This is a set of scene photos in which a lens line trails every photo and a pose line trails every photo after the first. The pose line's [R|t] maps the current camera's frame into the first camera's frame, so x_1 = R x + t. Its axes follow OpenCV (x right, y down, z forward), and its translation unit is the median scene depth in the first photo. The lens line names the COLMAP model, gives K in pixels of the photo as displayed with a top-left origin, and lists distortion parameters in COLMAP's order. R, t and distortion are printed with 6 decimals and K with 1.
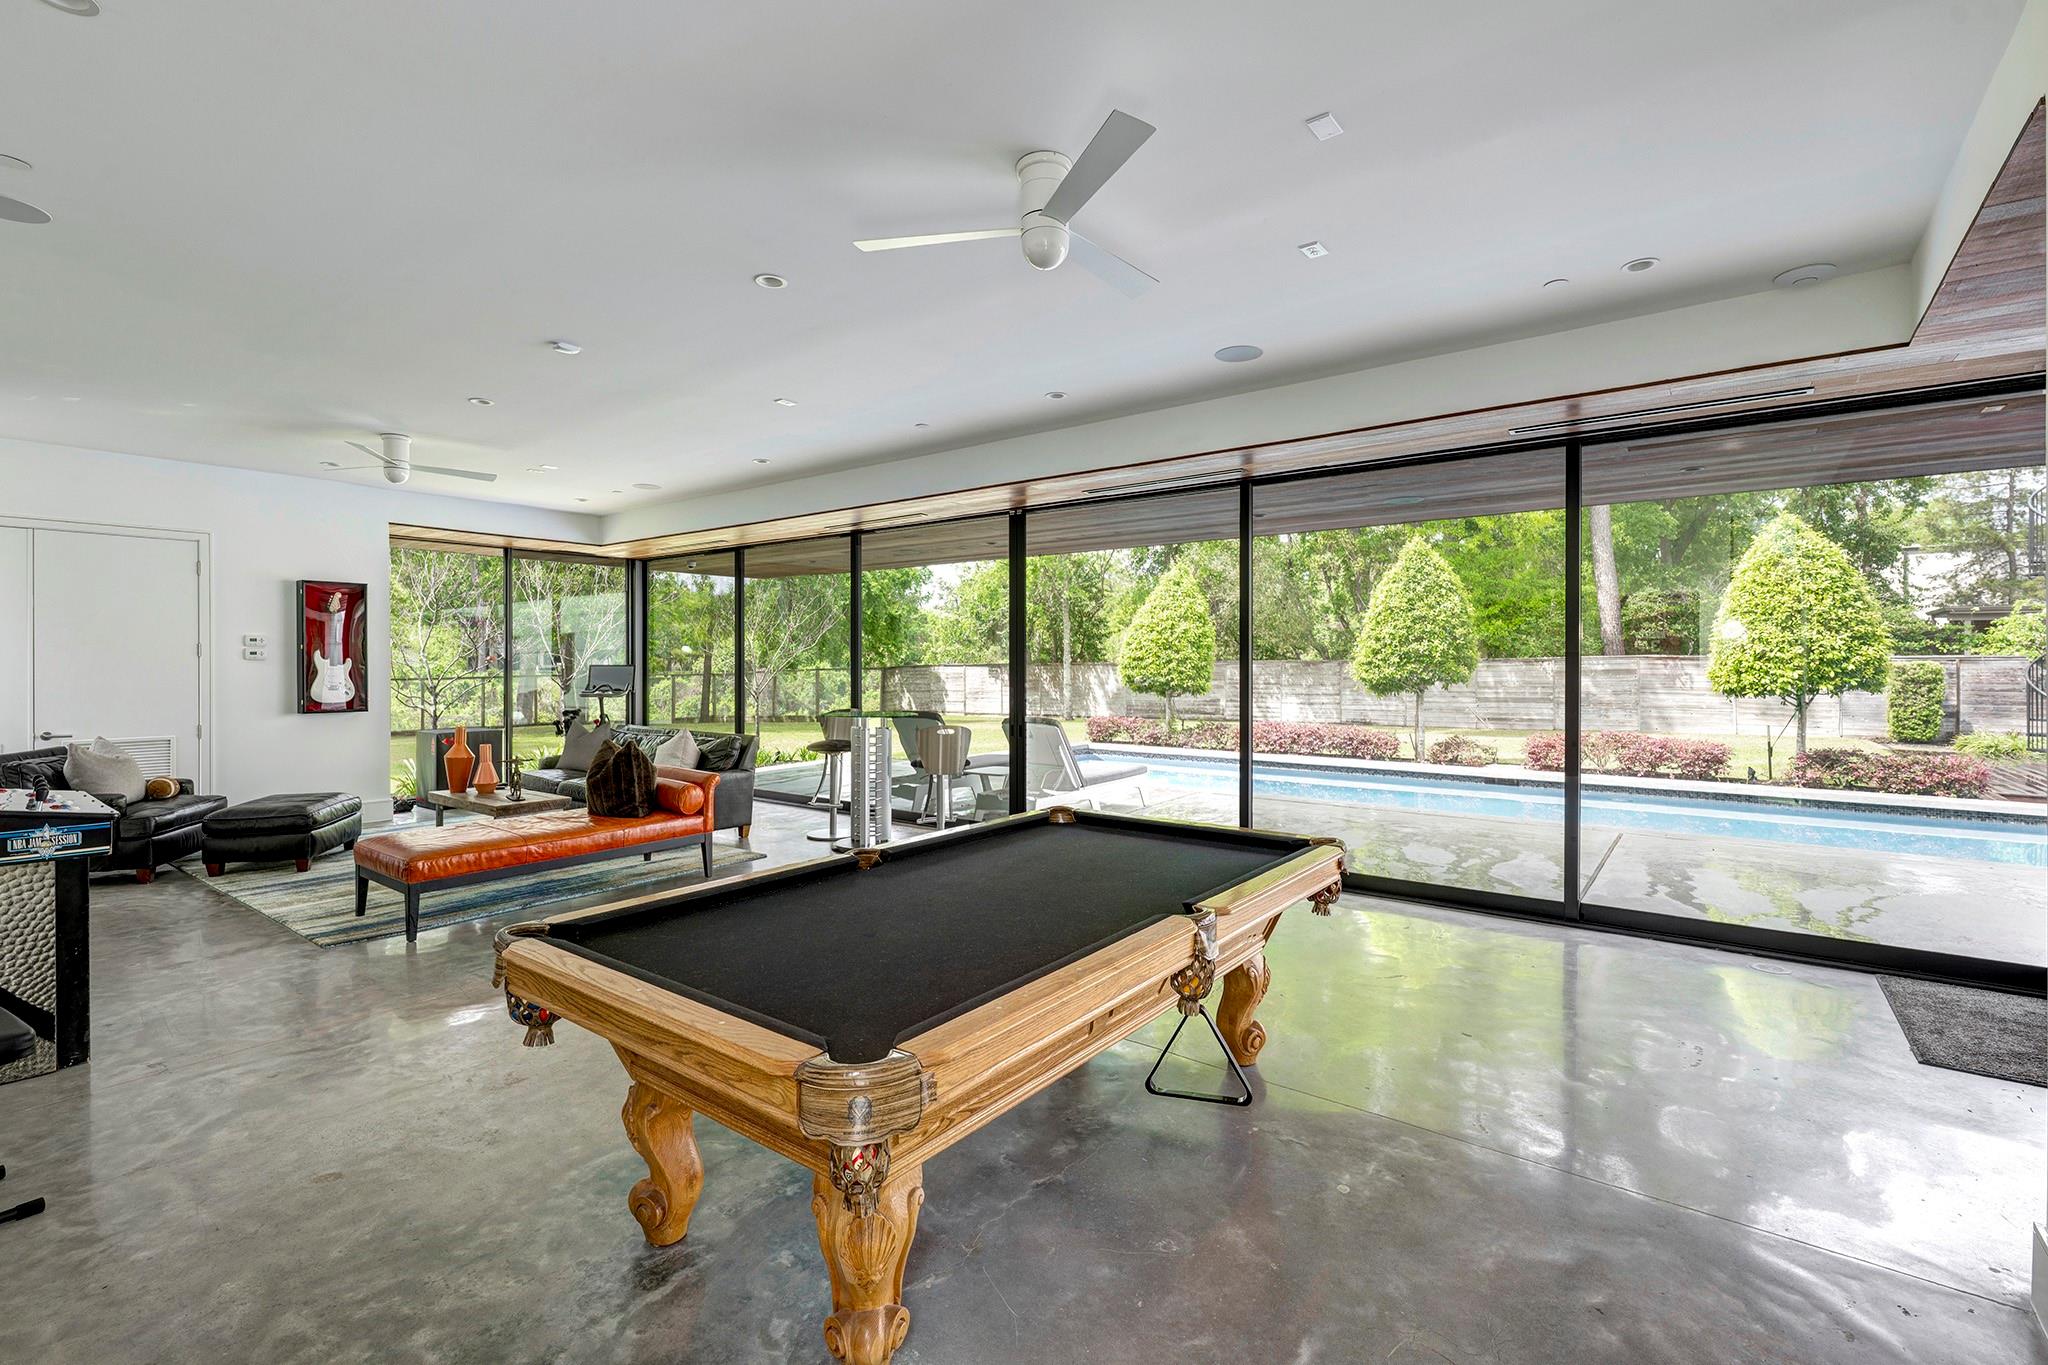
lens RADIAL K [[909.3, 0, 1015.1], [0, 909.3, 664.8], [0, 0, 1]] dist [0.000790, 0.000097]
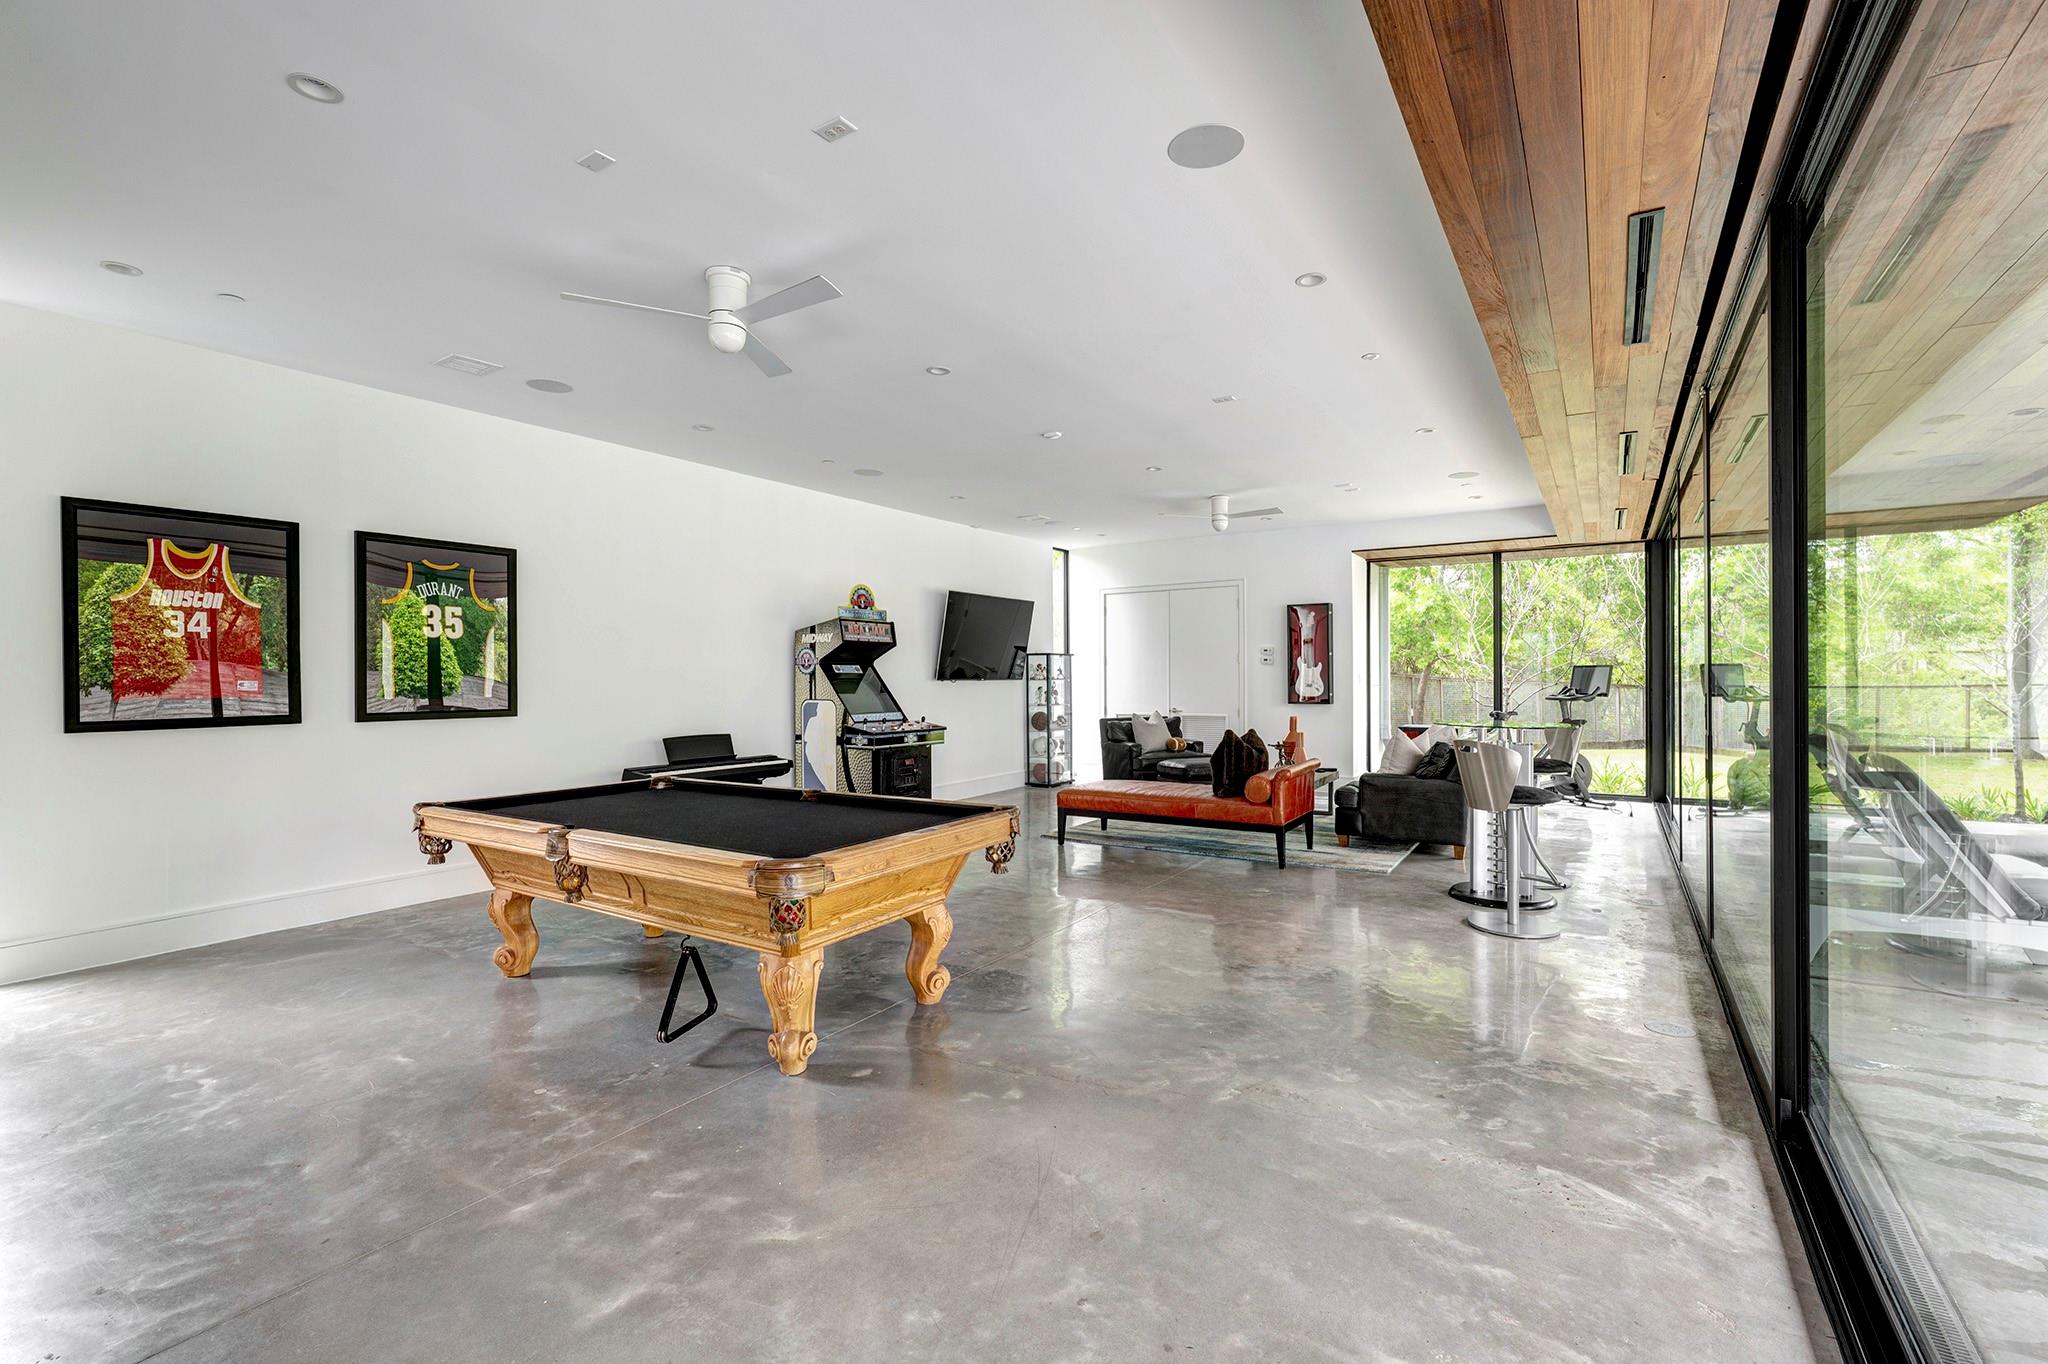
lens RADIAL K [[909.3, 0, 1022.8], [0, 909.3, 683.6], [0, 0, 1]] dist [0.000790, 0.000097]
pose [[0.088796, 0.011019, -0.995989, 0.437315], [0.019894, 0.999720, 0.012834, -0.000957], [0.995851, -0.020954, 0.088552, 0.406898]]
